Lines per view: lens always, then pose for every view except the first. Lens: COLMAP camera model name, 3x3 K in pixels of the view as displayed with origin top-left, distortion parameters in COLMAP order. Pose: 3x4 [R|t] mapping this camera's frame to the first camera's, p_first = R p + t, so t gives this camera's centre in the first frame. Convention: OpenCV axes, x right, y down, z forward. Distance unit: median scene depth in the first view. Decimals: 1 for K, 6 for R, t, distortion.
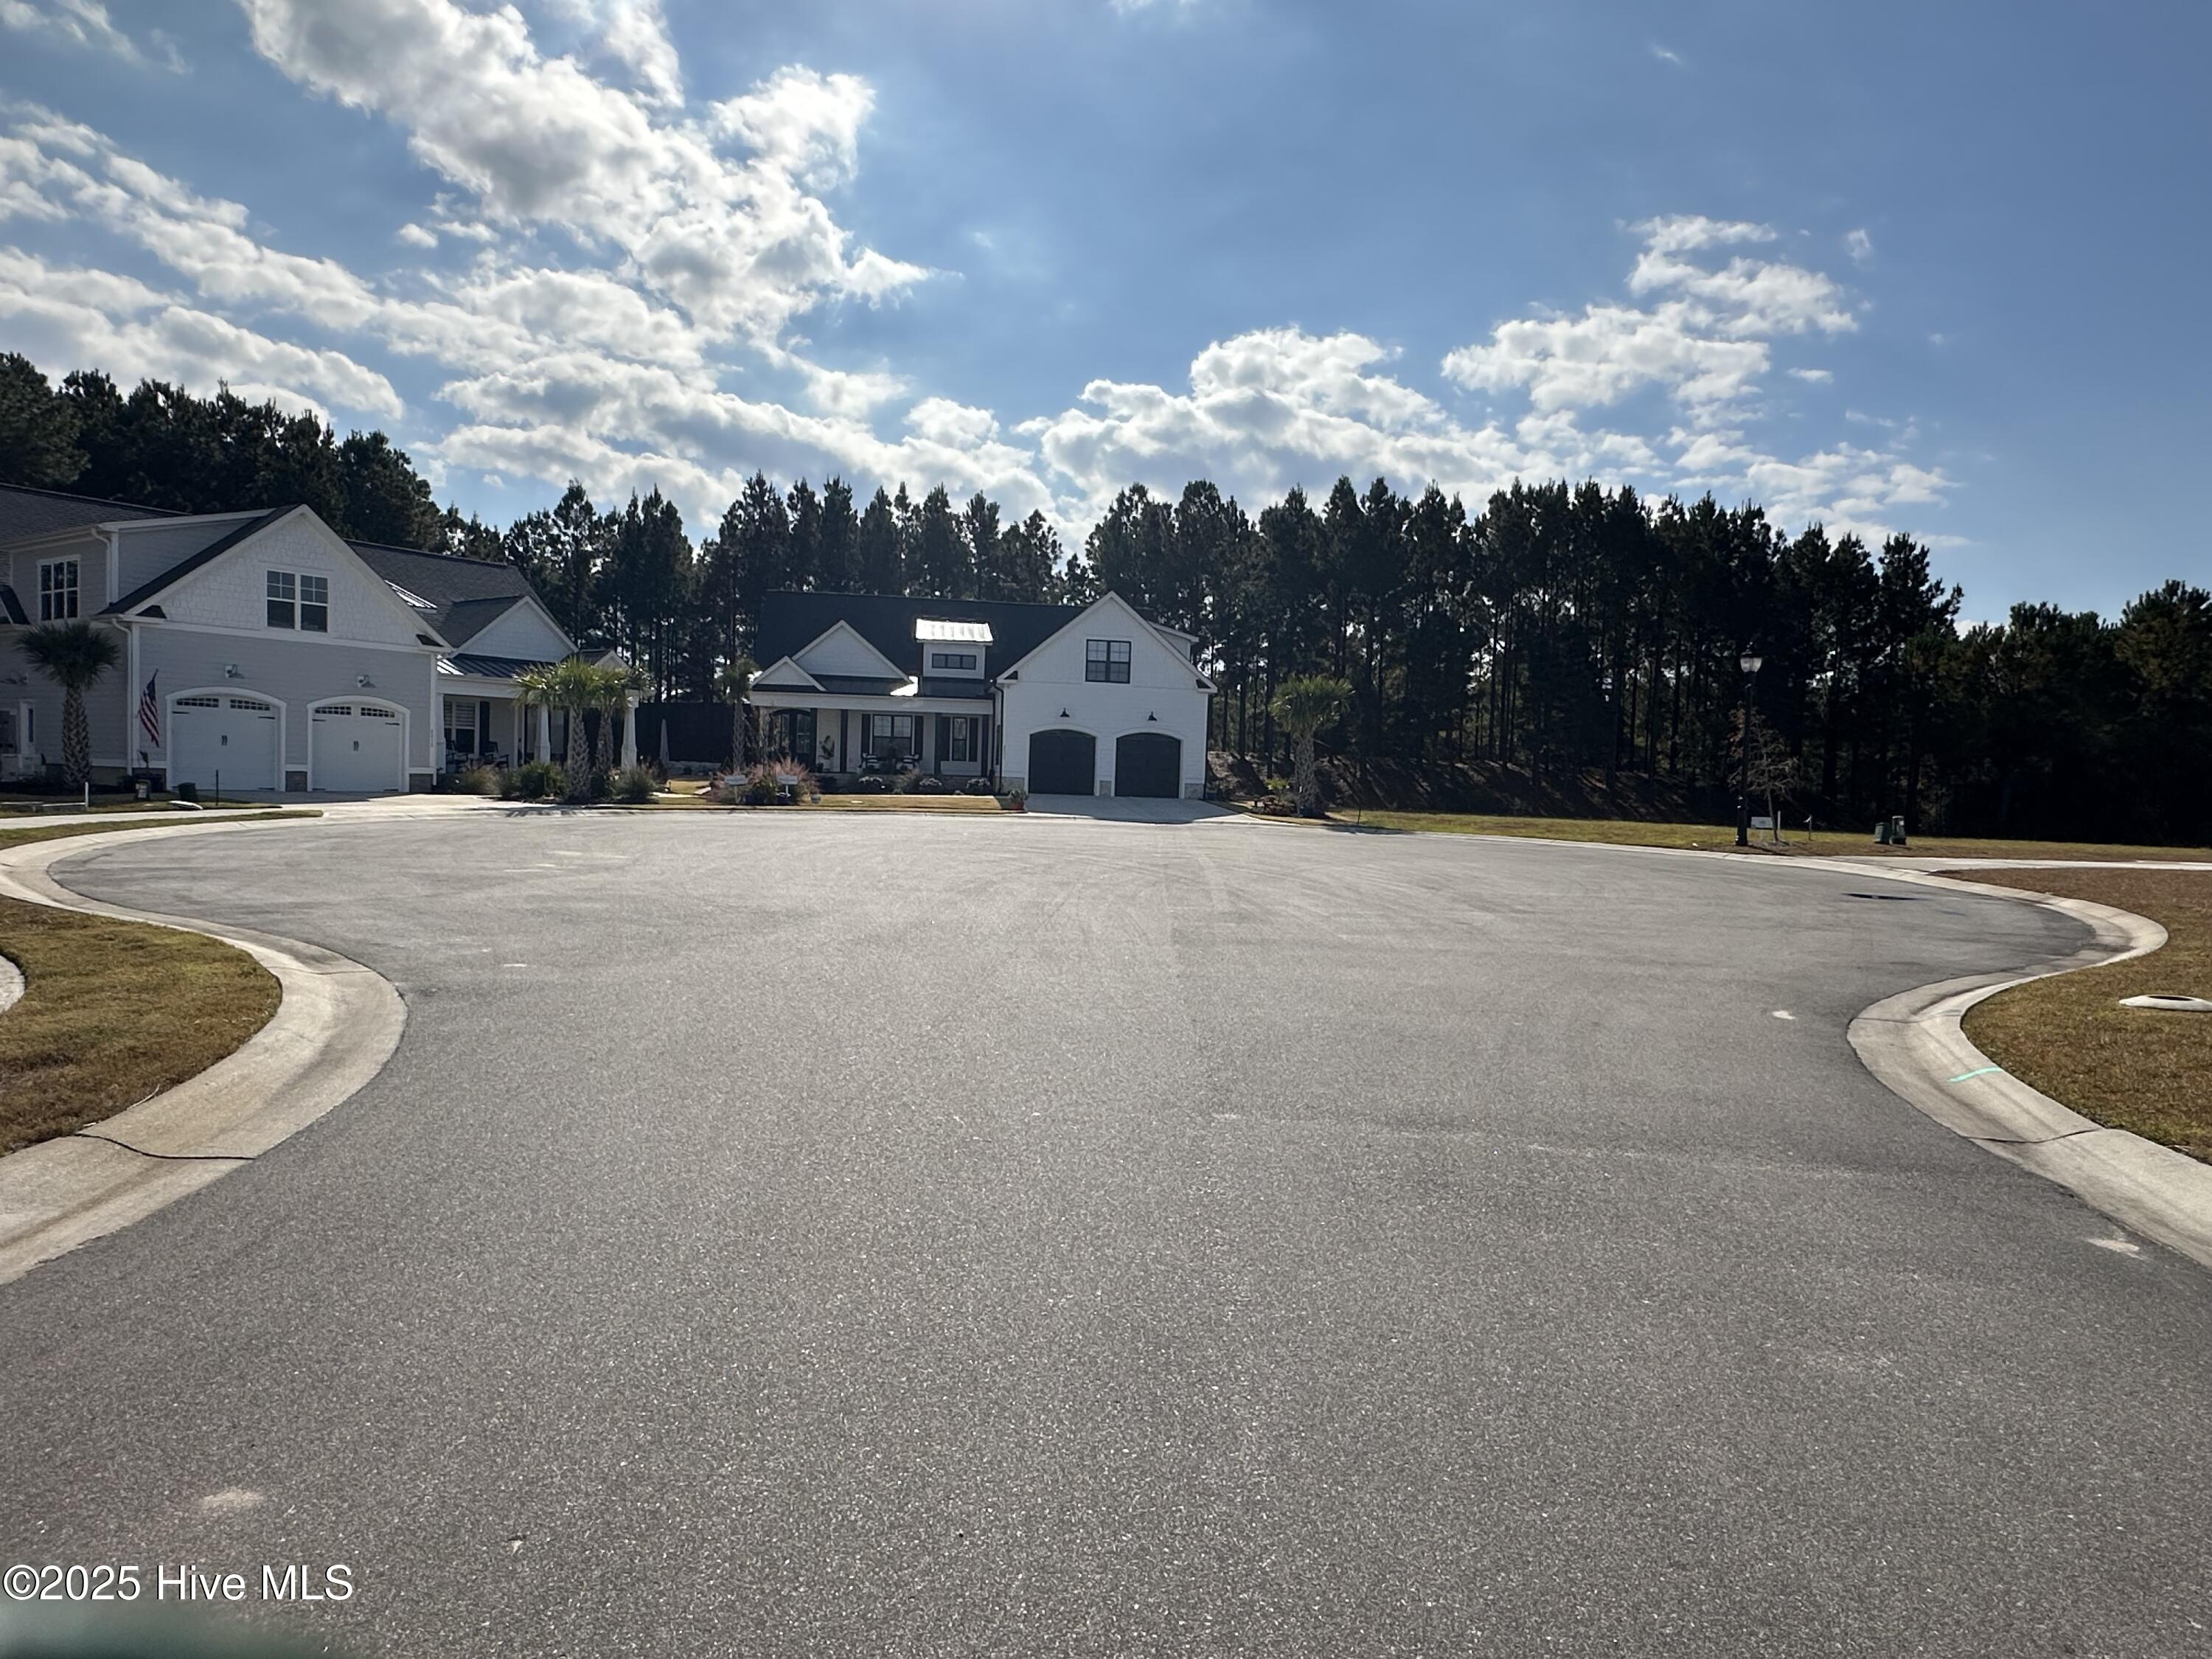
lens RADIAL K [[1365.6, 0, 1106.0], [0, 1365.6, 829.5], [0, 0, 1]] dist [-0.000626, -0.000284]
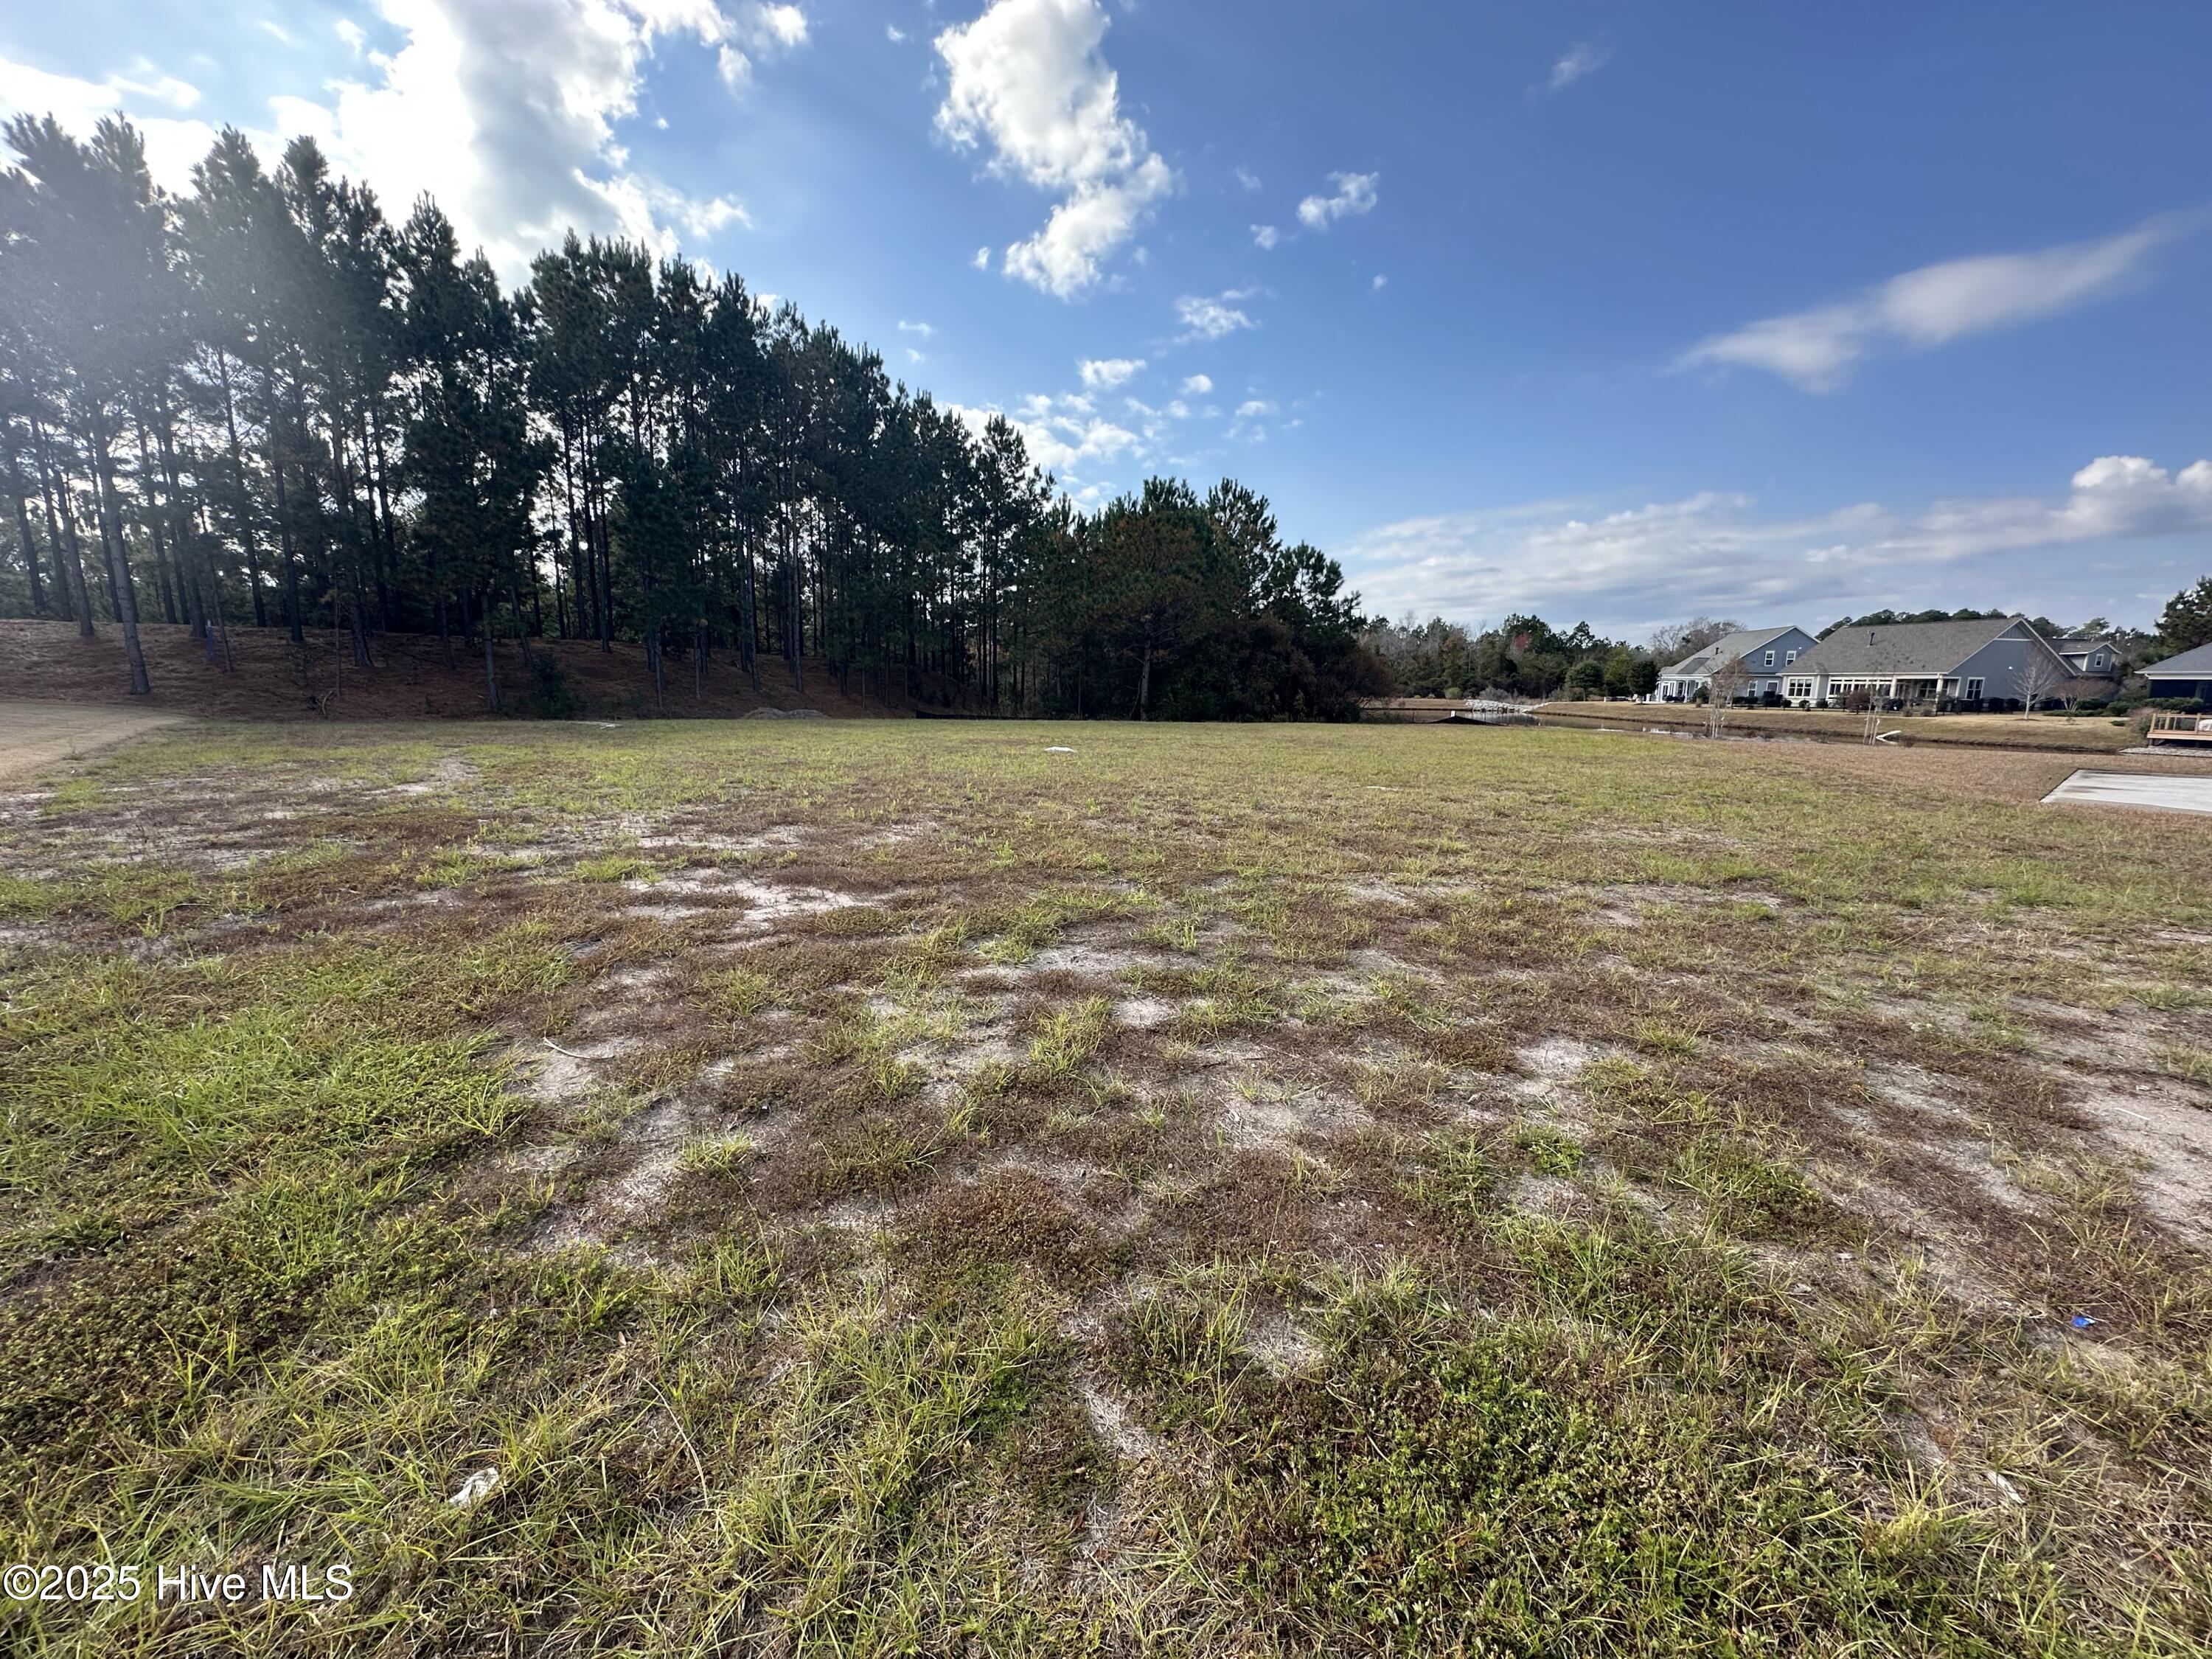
lens RADIAL K [[890.6, 0, 1106.0], [0, 890.6, 829.5], [0, 0, 1]] dist [-0.002351, -0.000012]
pose [[0.703673, -0.141341, 0.696323, 0.133501], [0.040246, 0.986370, 0.159545, -0.014335], [-0.709383, -0.084243, 0.699771, 0.461609]]
